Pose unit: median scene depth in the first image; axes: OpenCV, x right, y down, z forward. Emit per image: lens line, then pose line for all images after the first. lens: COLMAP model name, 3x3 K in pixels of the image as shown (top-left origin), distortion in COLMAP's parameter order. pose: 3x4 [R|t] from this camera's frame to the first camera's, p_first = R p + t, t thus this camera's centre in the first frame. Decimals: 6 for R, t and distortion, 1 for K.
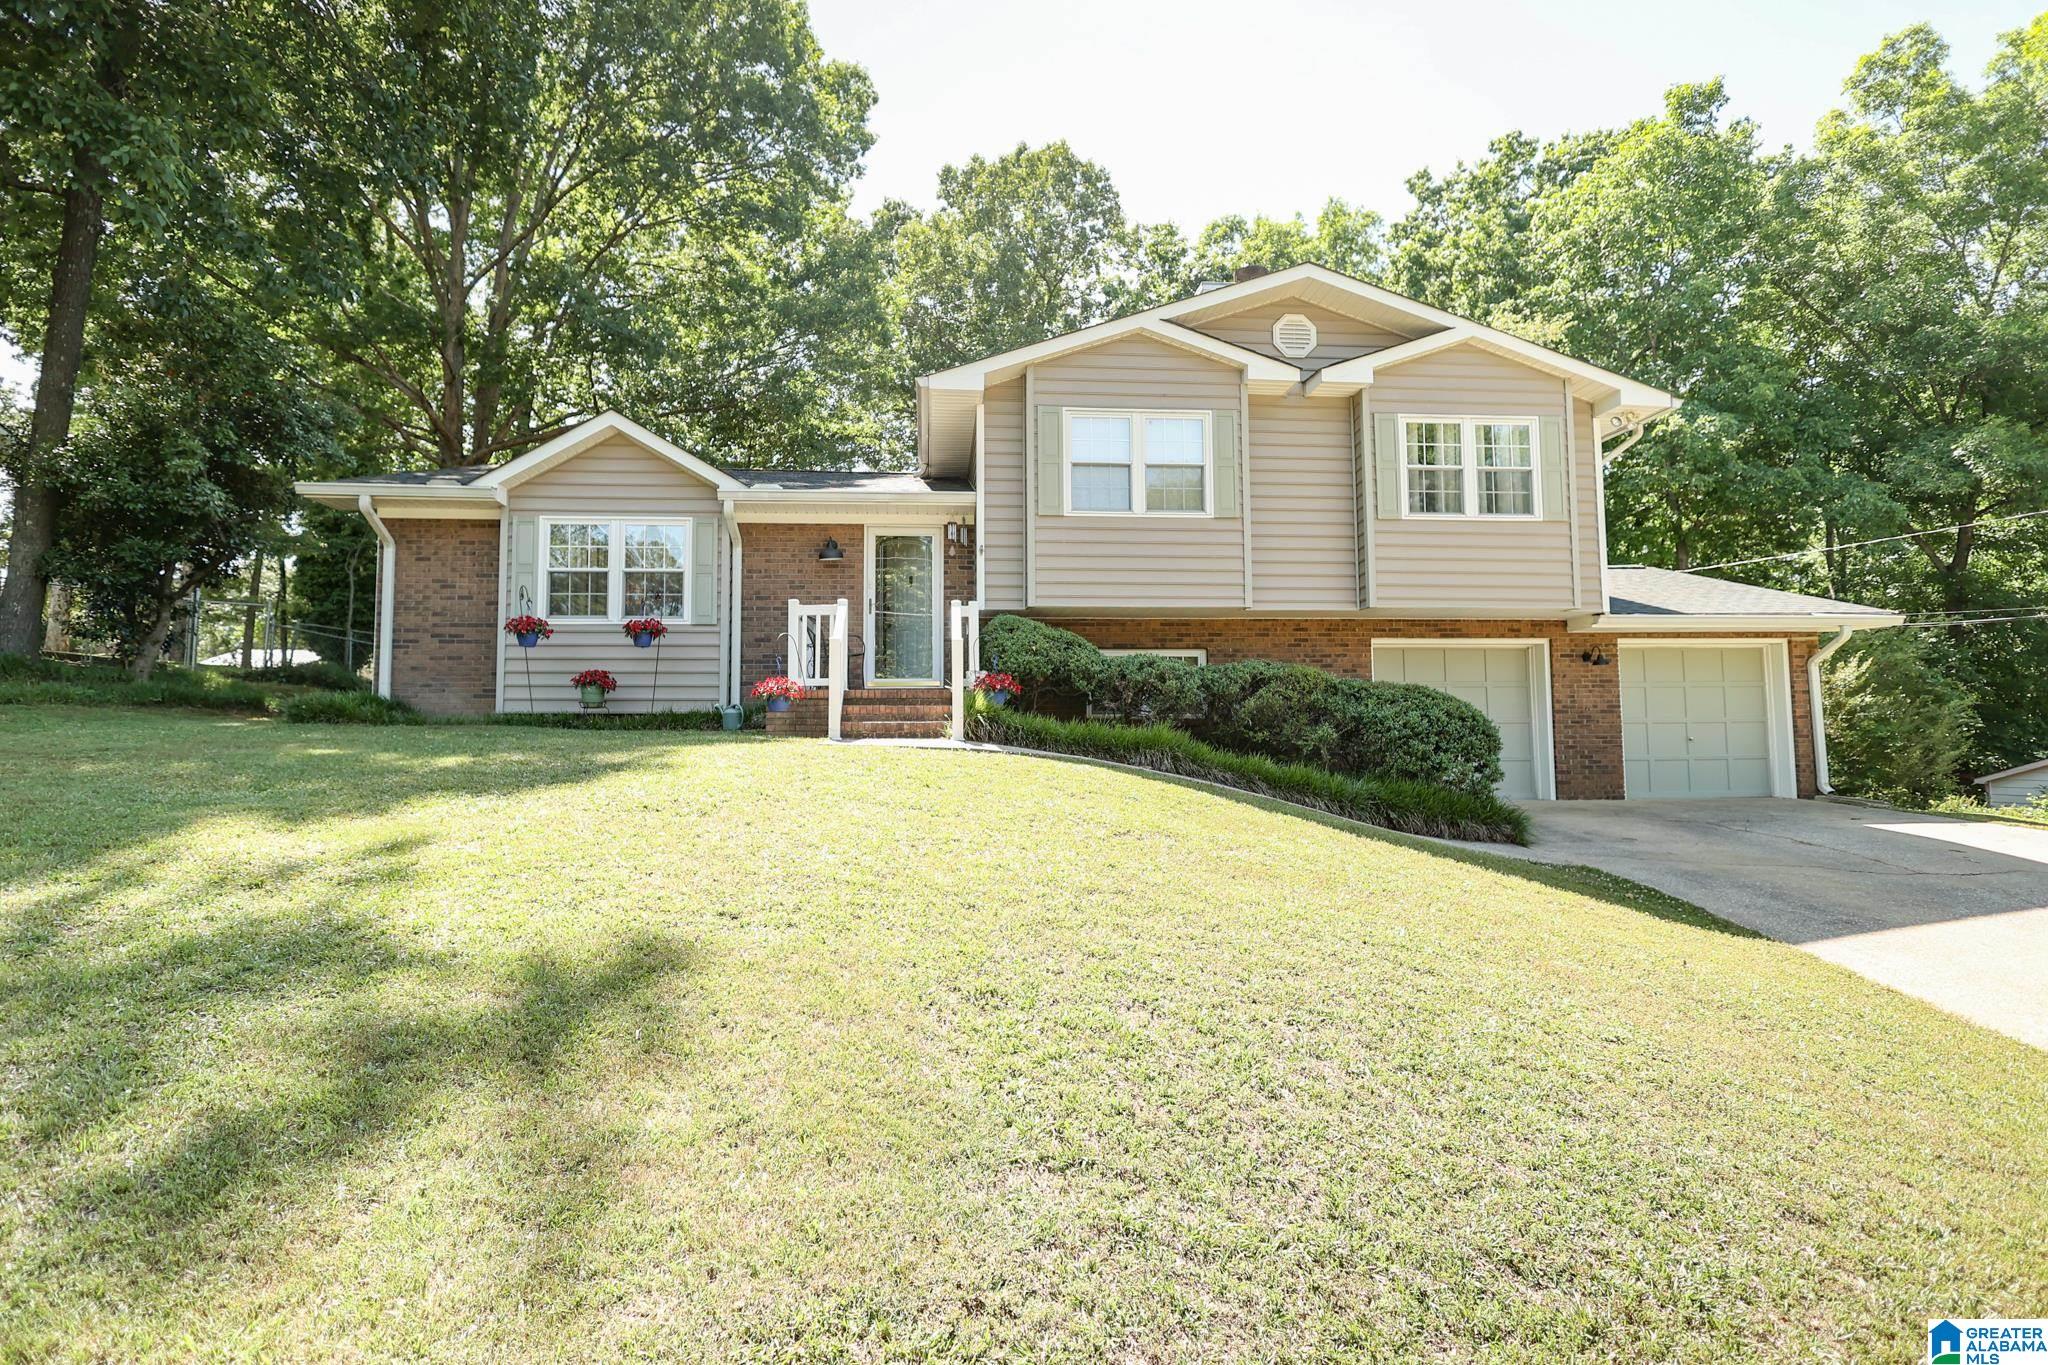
lens RADIAL K [[942.2, 0, 1034.6], [0, 942.2, 692.5], [0, 0, 1]] dist [0.002730, -0.000166]
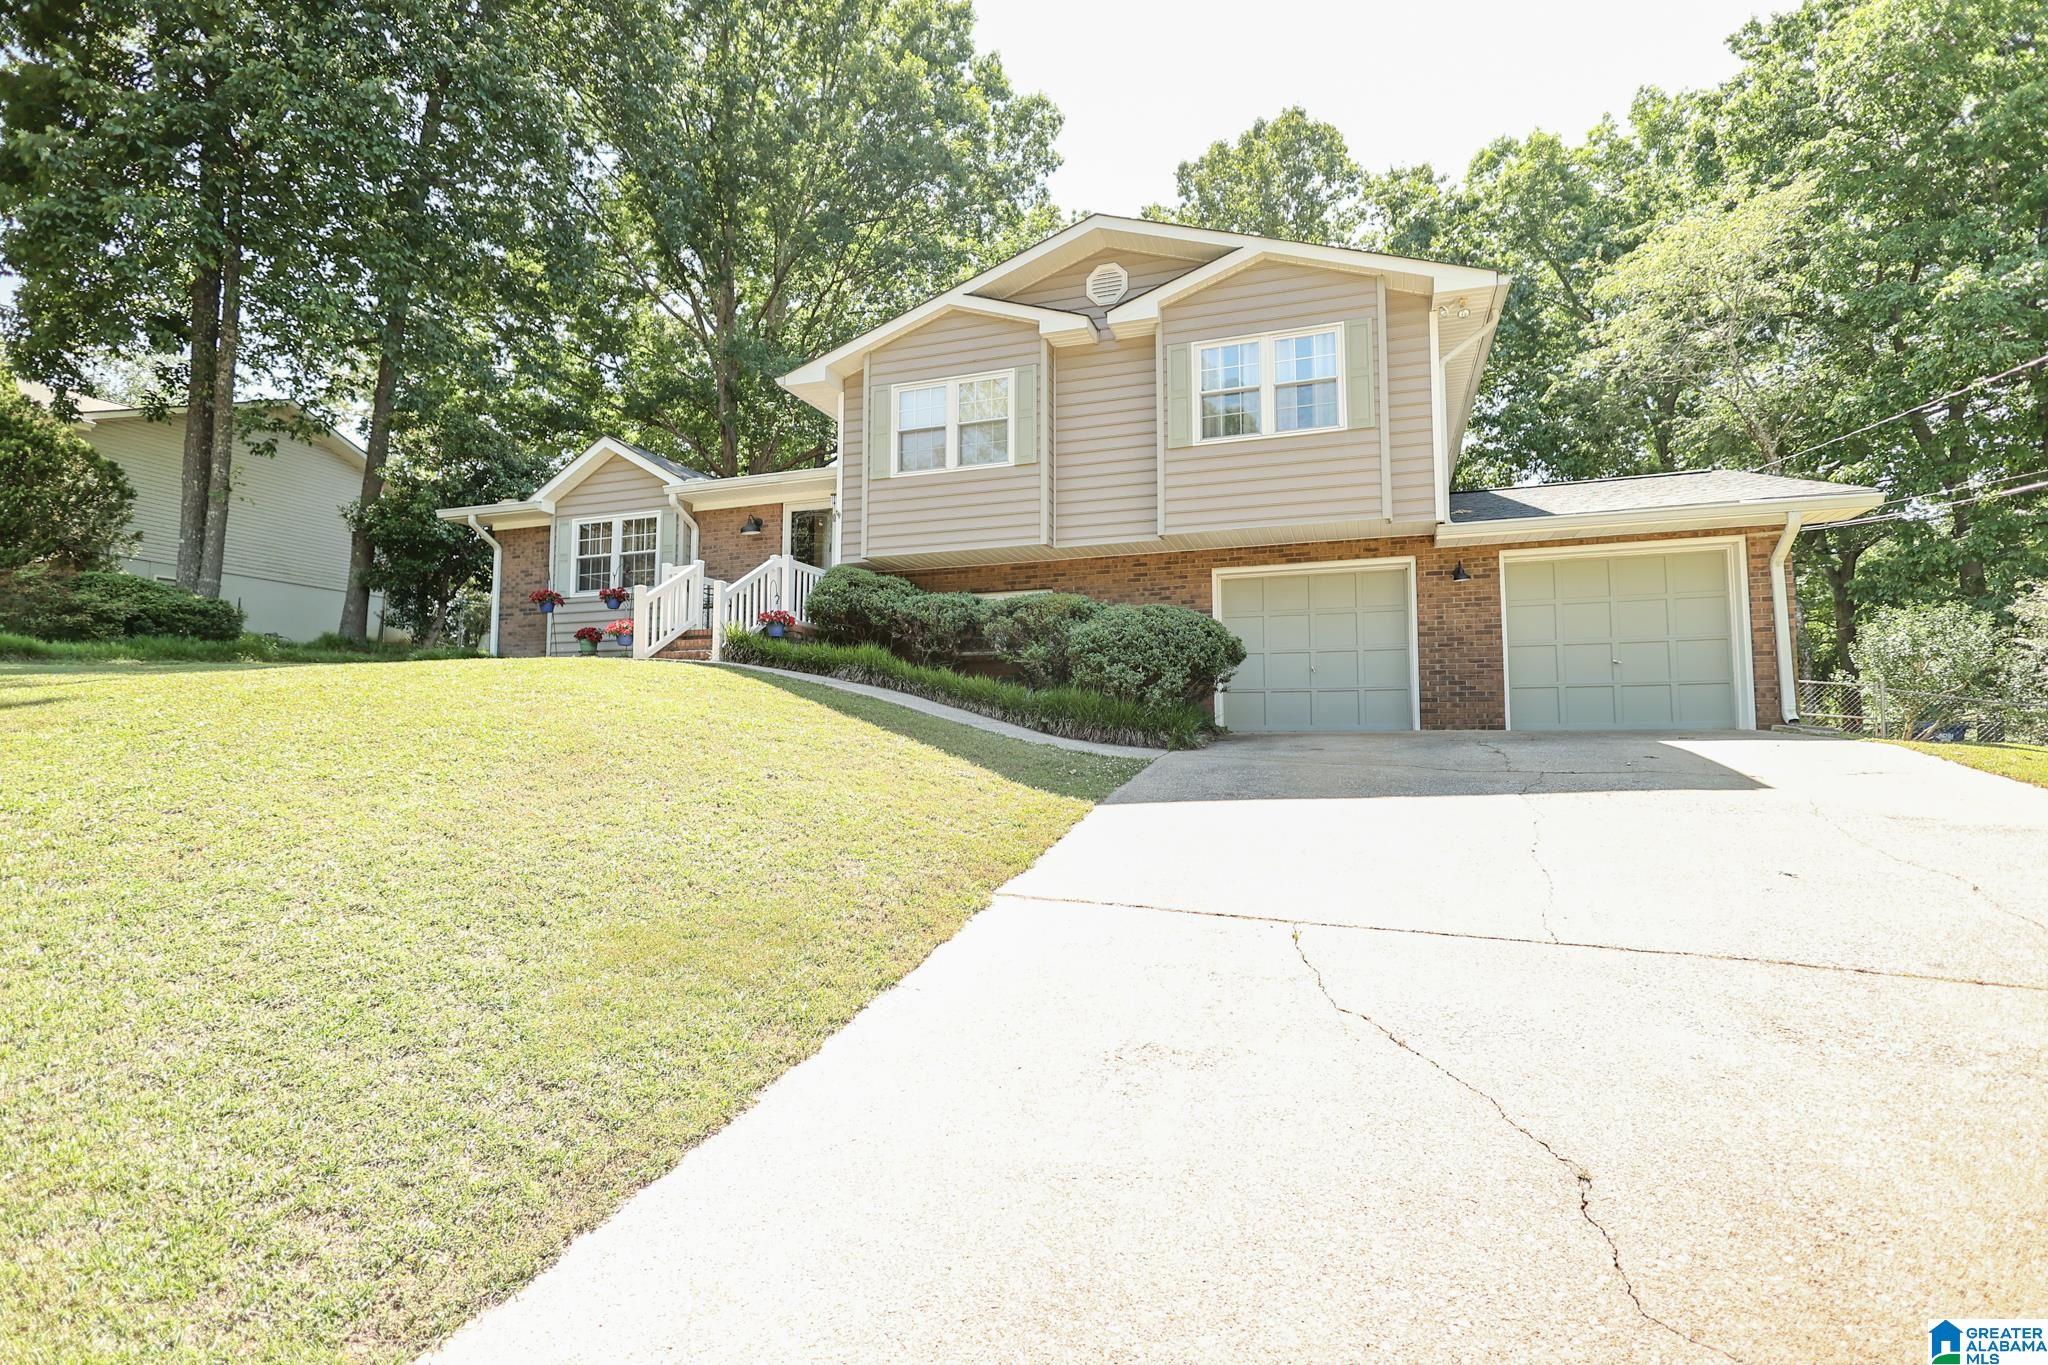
lens RADIAL K [[942.2, 0, 1028.5], [0, 942.2, 674.2], [0, 0, 1]] dist [0.002730, -0.000166]
pose [[0.916718, -0.024420, -0.398788, 0.597858], [0.016484, 0.999592, -0.023316, 0.077546], [0.399194, 0.014801, 0.916747, 0.009168]]
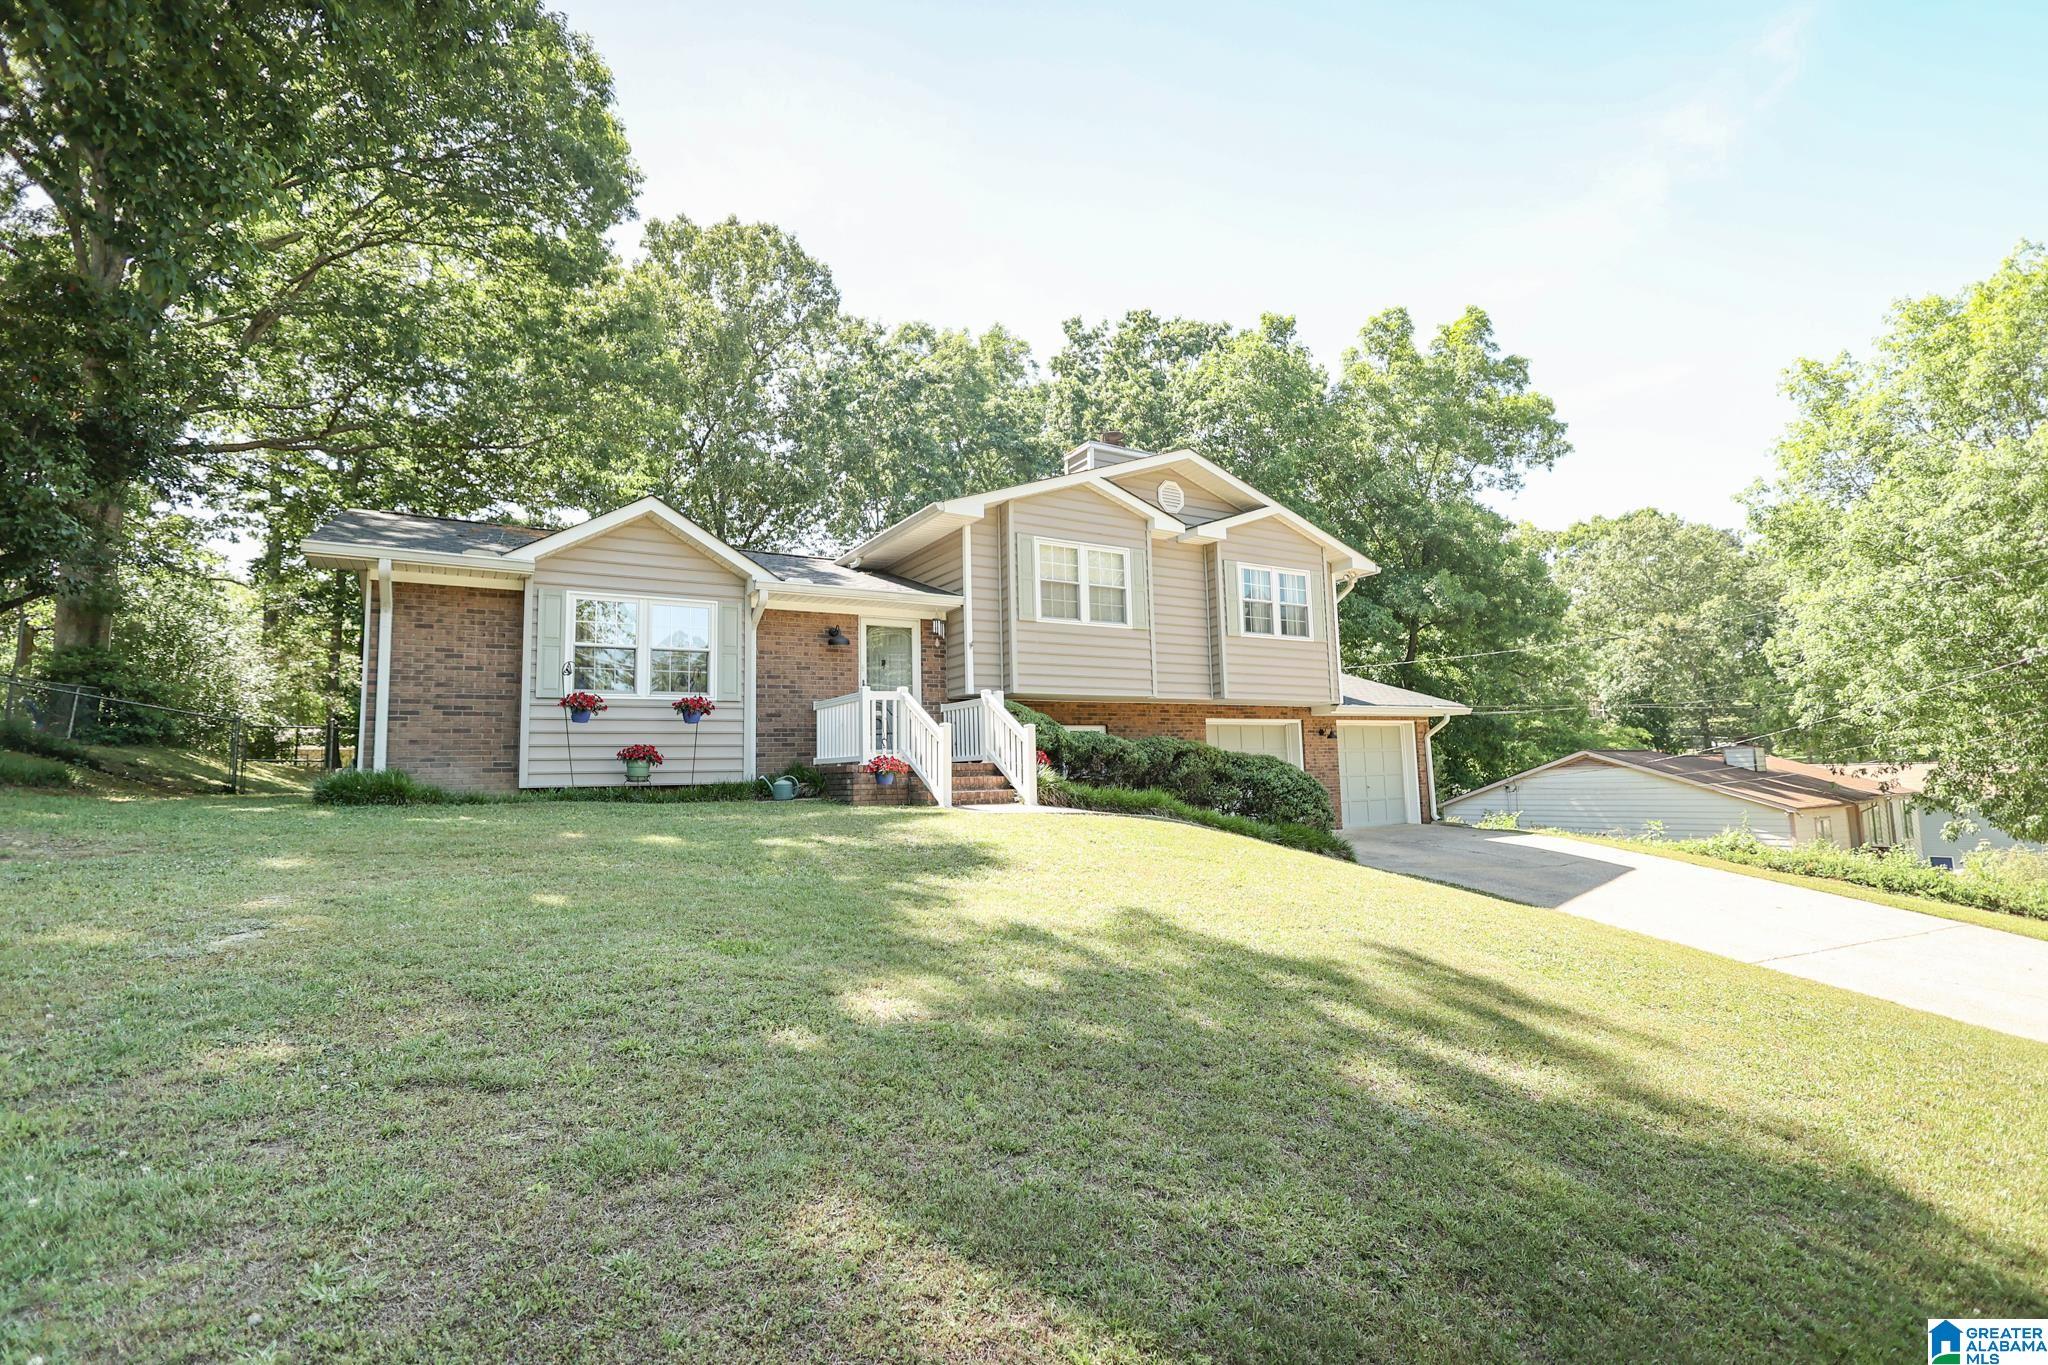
lens RADIAL K [[942.2, 0, 1001.9], [0, 942.2, 685.8], [0, 0, 1]] dist [0.002730, -0.000166]
pose [[0.900021, 0.026280, 0.435054, -0.523307], [-0.003251, 0.998558, -0.053593, -0.031641], [-0.435835, 0.046821, 0.898808, -0.103019]]
